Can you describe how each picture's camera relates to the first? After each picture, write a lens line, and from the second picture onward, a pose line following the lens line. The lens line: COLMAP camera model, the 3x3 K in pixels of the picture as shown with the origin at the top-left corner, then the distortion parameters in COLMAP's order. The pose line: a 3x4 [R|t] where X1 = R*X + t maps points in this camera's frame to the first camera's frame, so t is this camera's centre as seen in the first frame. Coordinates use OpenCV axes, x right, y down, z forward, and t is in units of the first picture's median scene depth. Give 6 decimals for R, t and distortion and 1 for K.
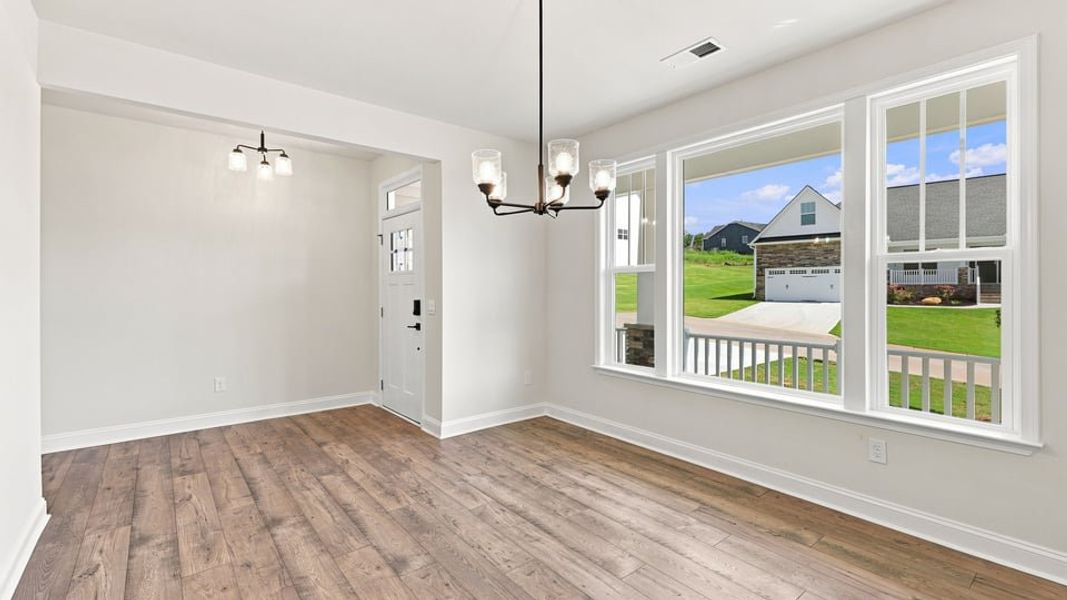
lens RADIAL K [[462.1, 0, 525.7], [0, 462.1, 290.9], [0, 0, 1]] dist [0.003589, 0.000093]
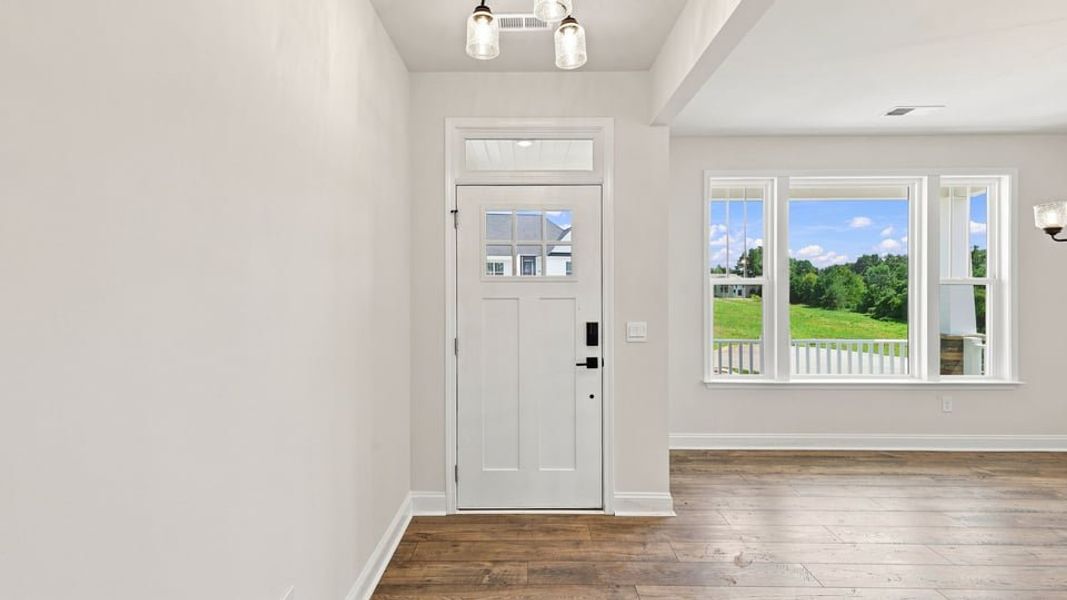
lens RADIAL K [[462.1, 0, 525.7], [0, 462.1, 290.9], [0, 0, 1]] dist [0.003589, 0.000093]
pose [[0.629154, 0.004344, 0.777269, -1.106067], [0.002958, 0.999964, -0.007983, -0.027350], [-0.777275, 0.007321, 0.629118, 0.905724]]
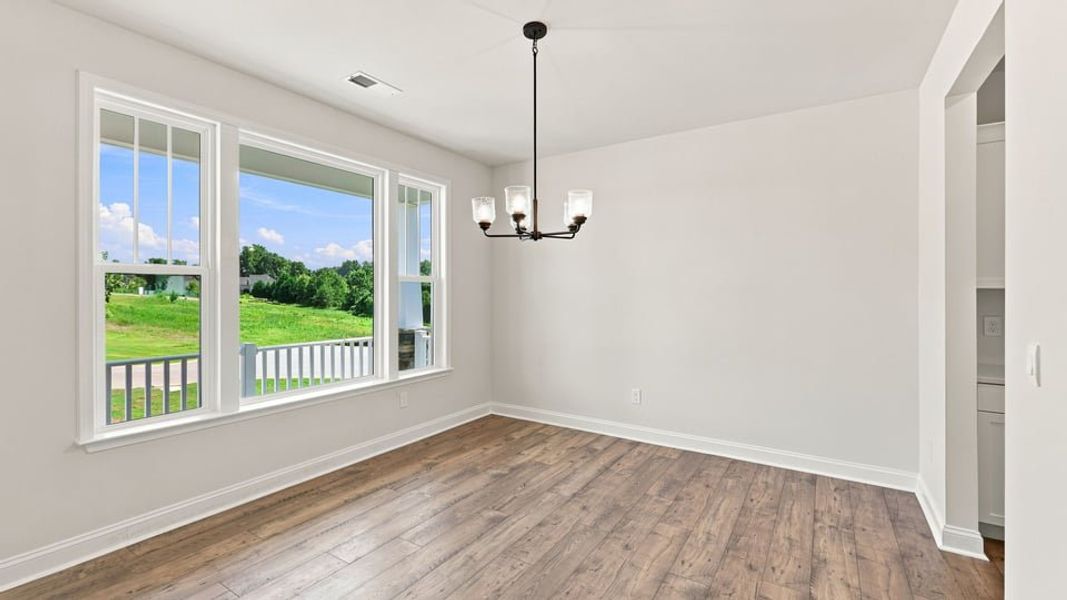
lens RADIAL K [[455.6, 0, 516.6], [0, 455.6, 294.7], [0, 0, 1]] dist [0.001606, -0.000035]
pose [[-0.299499, -0.001908, 0.954095, -0.690265], [0.004418, 0.999985, 0.003387, -0.017217], [-0.954086, 0.005230, -0.299486, 0.887368]]
